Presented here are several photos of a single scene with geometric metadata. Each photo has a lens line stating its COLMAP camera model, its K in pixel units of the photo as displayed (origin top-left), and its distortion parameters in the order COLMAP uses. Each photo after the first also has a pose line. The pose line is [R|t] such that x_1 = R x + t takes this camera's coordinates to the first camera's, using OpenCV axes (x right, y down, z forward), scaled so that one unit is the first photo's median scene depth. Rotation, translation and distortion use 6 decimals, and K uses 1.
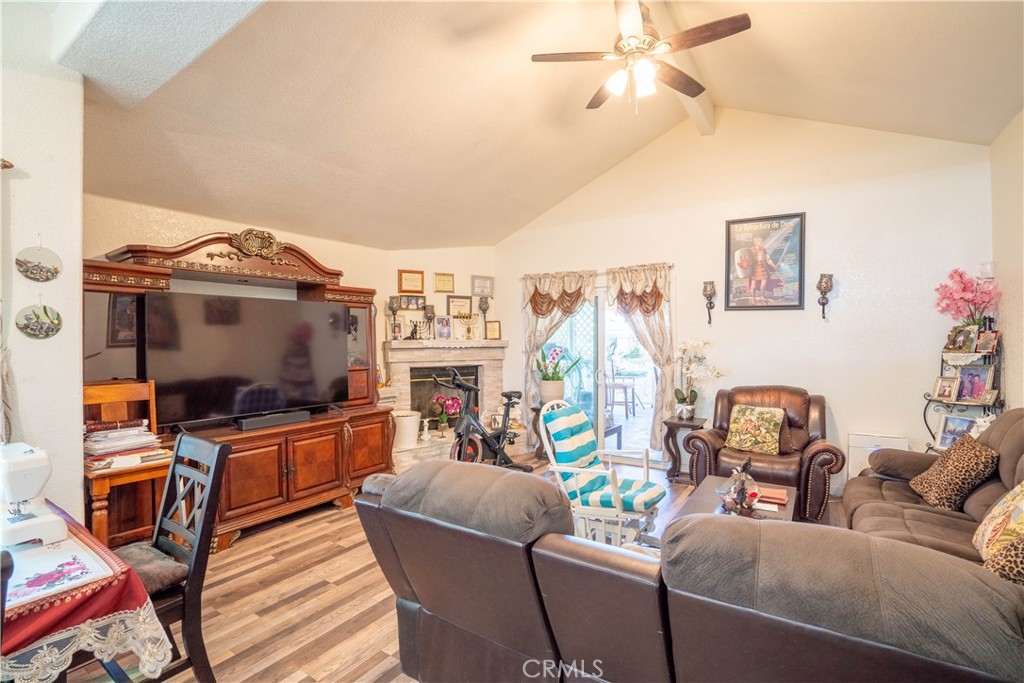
lens RADIAL K [[464.5, 0, 526.5], [0, 464.5, 338.8], [0, 0, 1]] dist [-0.039374, 0.000378]
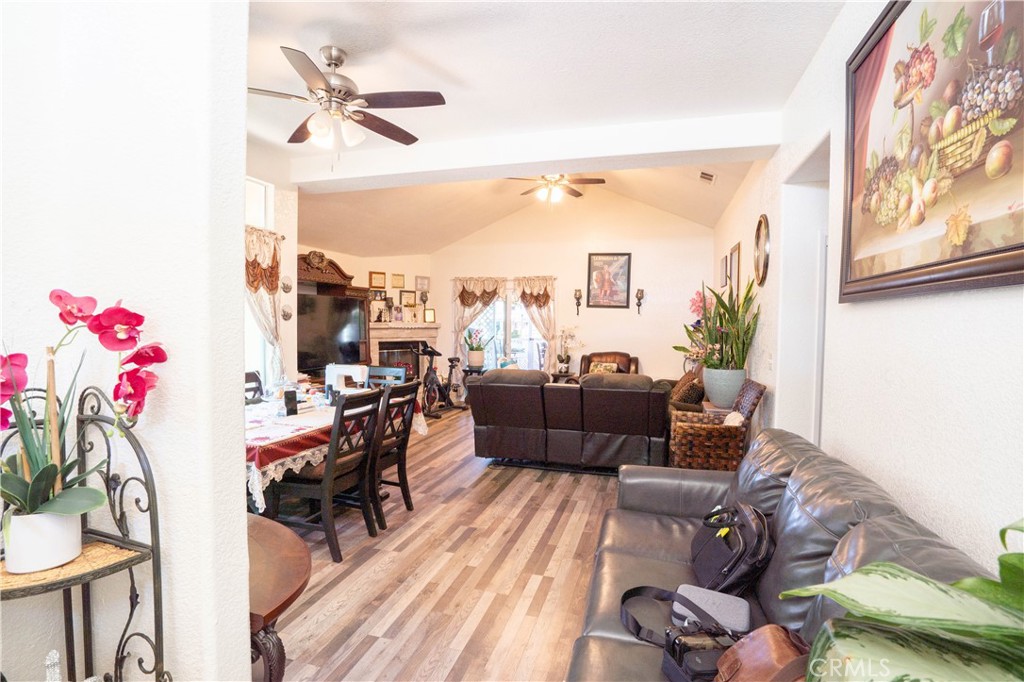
lens RADIAL K [[464.5, 0, 526.5], [0, 464.5, 338.3], [0, 0, 1]] dist [-0.039374, 0.000378]
pose [[0.955036, 0.004412, 0.296458, -0.252668], [-0.014902, 0.999340, 0.033136, -0.002023], [-0.296116, -0.036064, 0.954471, -0.498426]]
